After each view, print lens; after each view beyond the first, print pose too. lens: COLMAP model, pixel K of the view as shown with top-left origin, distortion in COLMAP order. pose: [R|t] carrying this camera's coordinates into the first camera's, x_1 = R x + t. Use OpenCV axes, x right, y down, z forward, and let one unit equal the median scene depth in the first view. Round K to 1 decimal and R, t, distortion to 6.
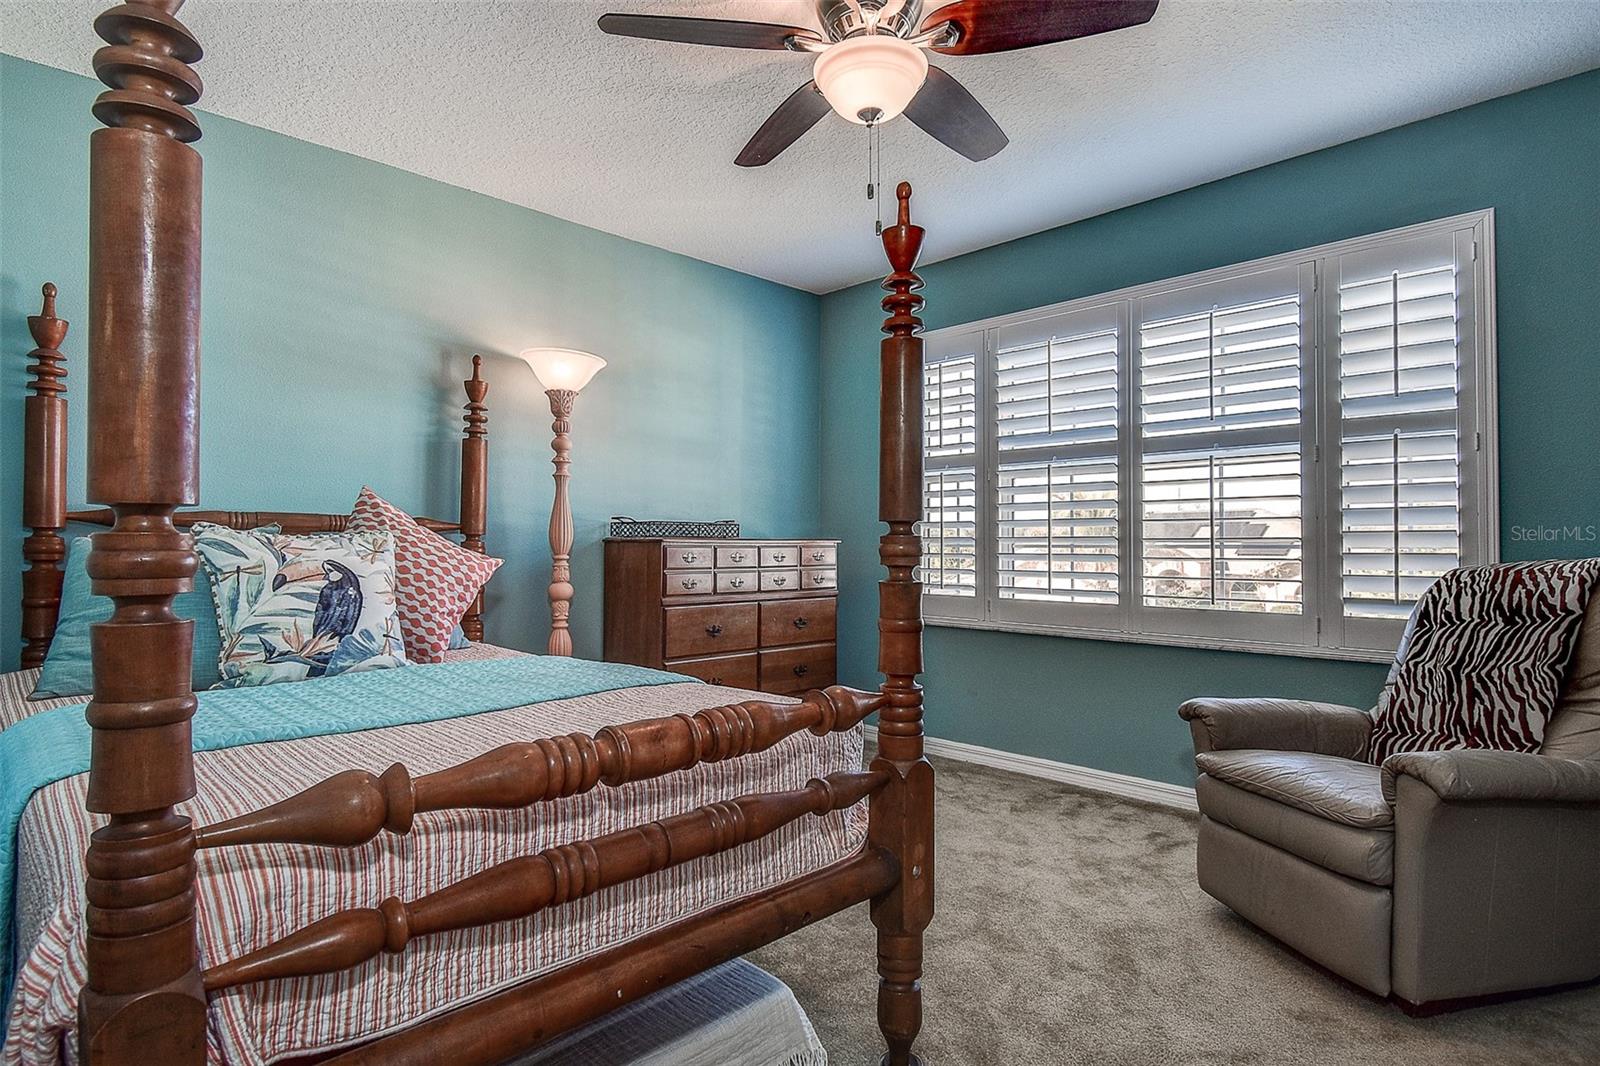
lens RADIAL K [[807.0, 0, 801.2], [0, 807.0, 535.7], [0, 0, 1]] dist [-0.005956, -0.000734]
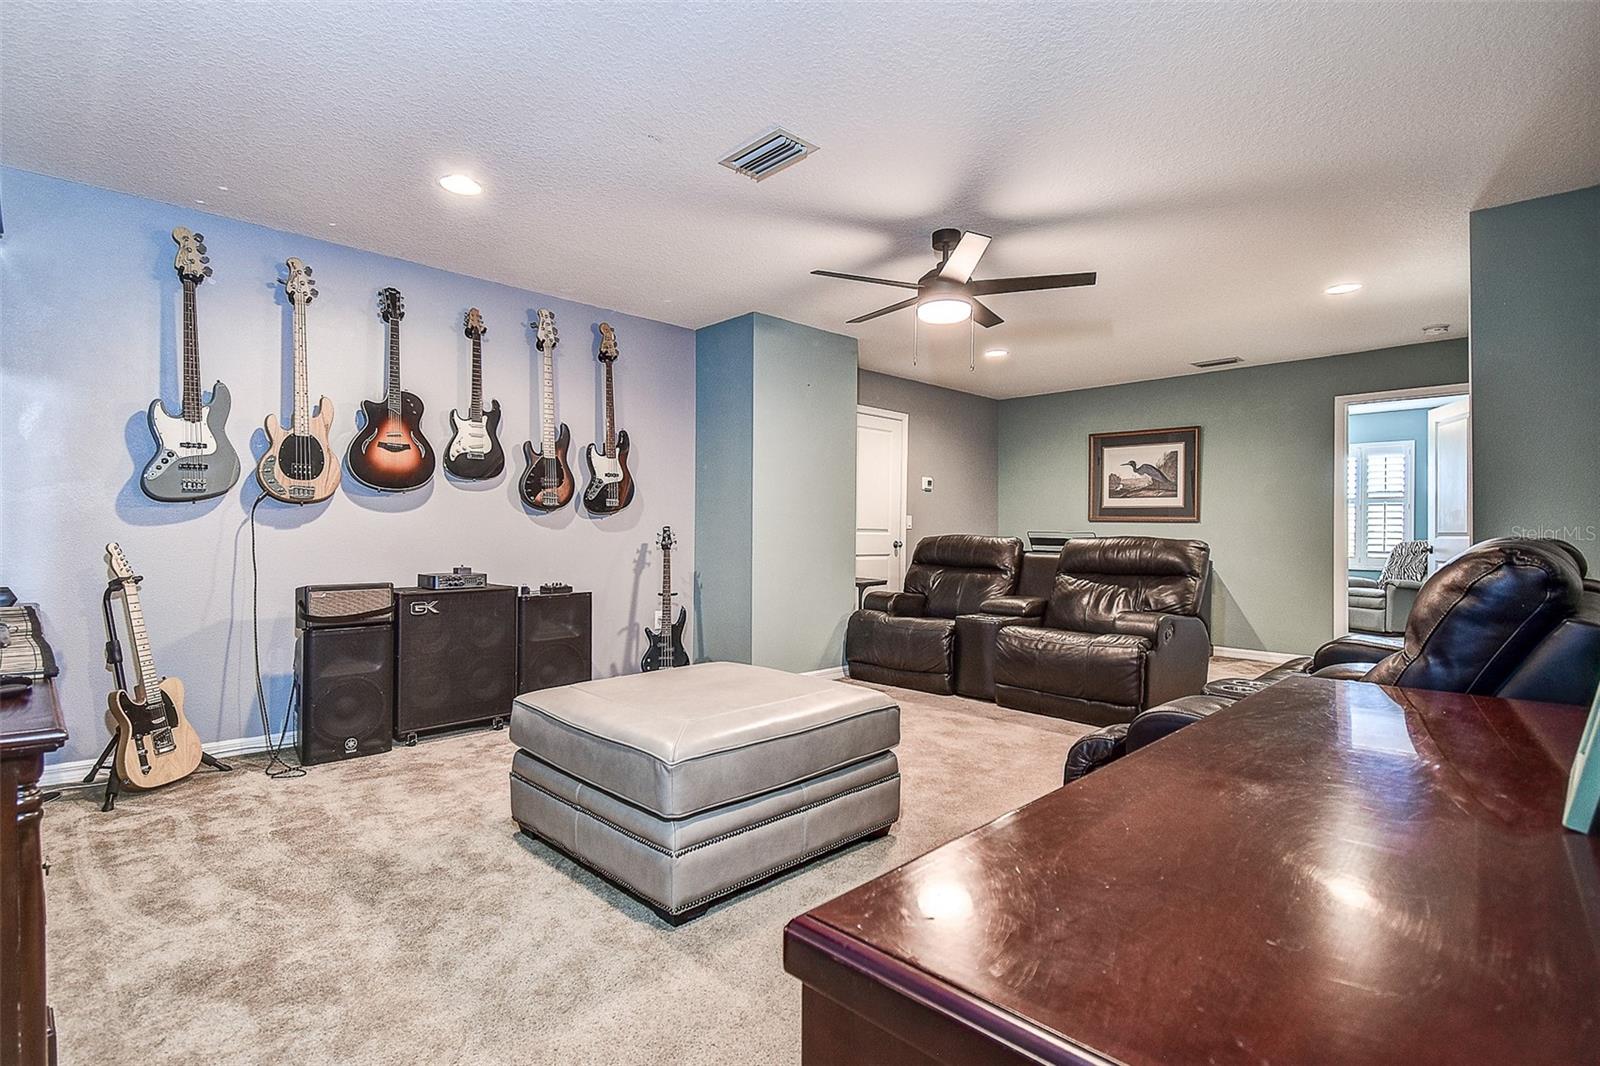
lens RADIAL K [[764.7, 0, 801.0], [0, 764.7, 534.5], [0, 0, 1]] dist [0.001254, 0.000155]
pose [[0.999991, 0.003016, 0.003014, -1.820397], [-0.003065, 0.999859, 0.016519, -0.037902], [-0.002964, -0.016528, 0.999859, -2.334114]]
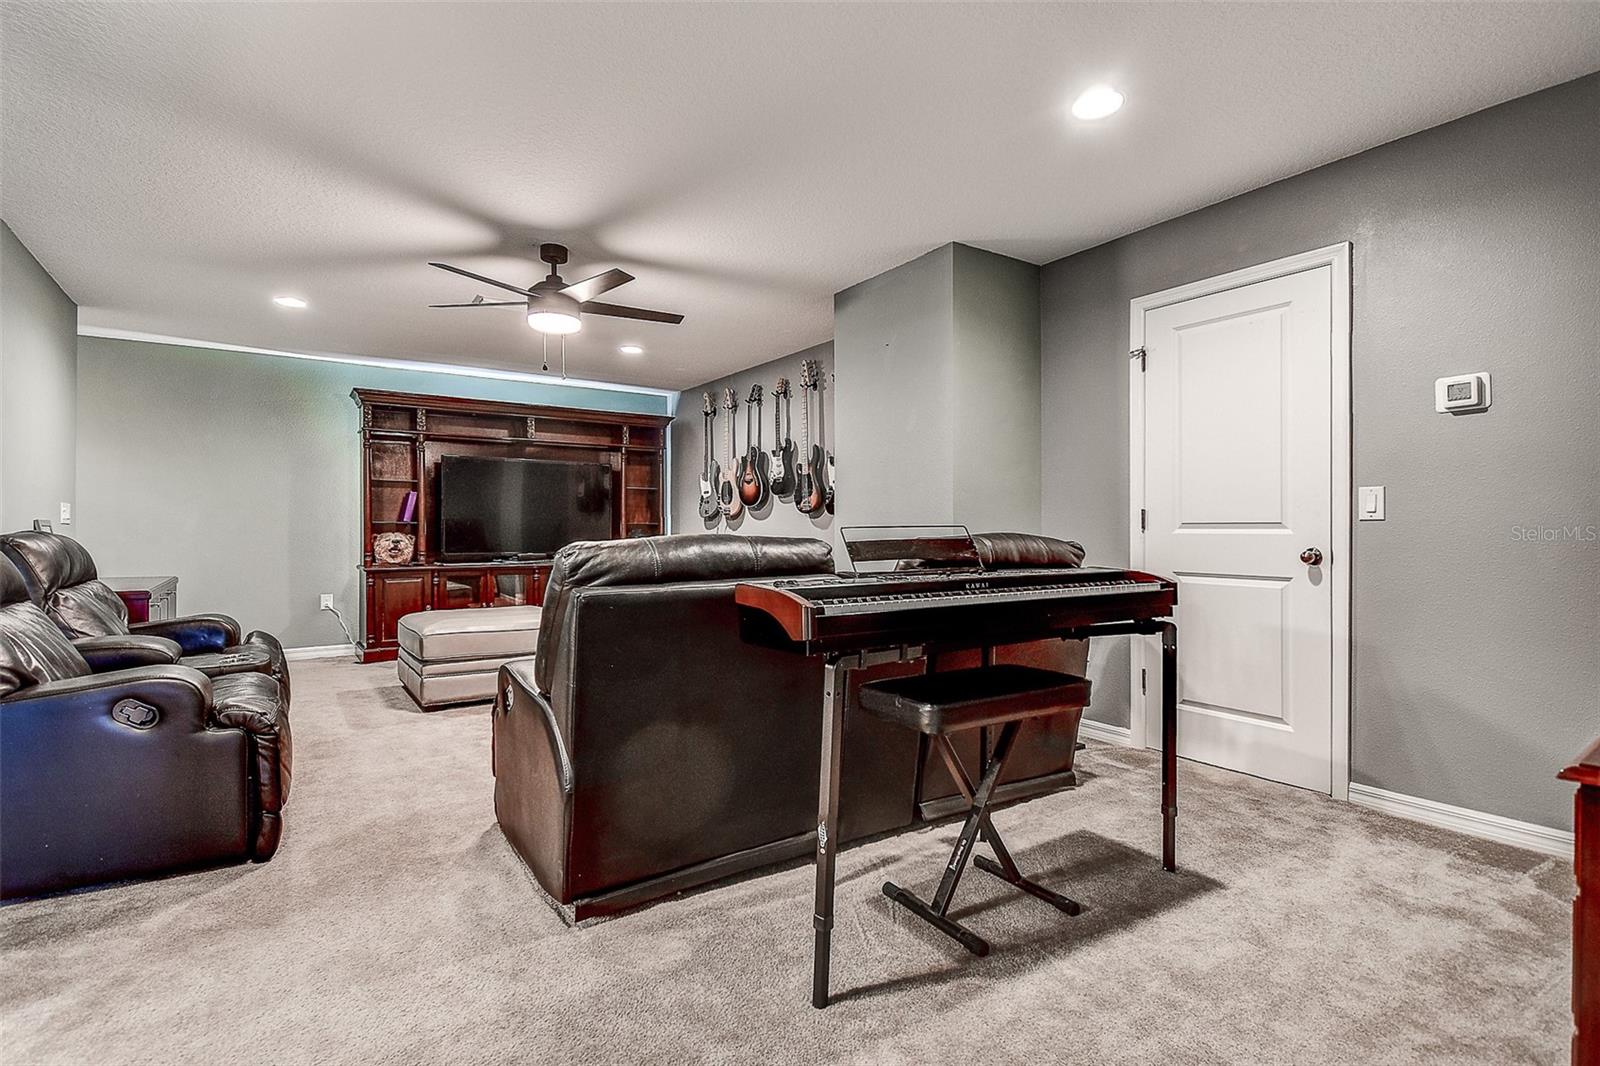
lens RADIAL K [[764.7, 0, 801.1], [0, 764.7, 530.4], [0, 0, 1]] dist [0.001254, 0.000155]
pose [[-0.192451, -0.000279, -0.981307, 1.750431], [0.017277, 0.999844, -0.003673, 0.025769], [0.981154, -0.017660, -0.192416, 2.362187]]
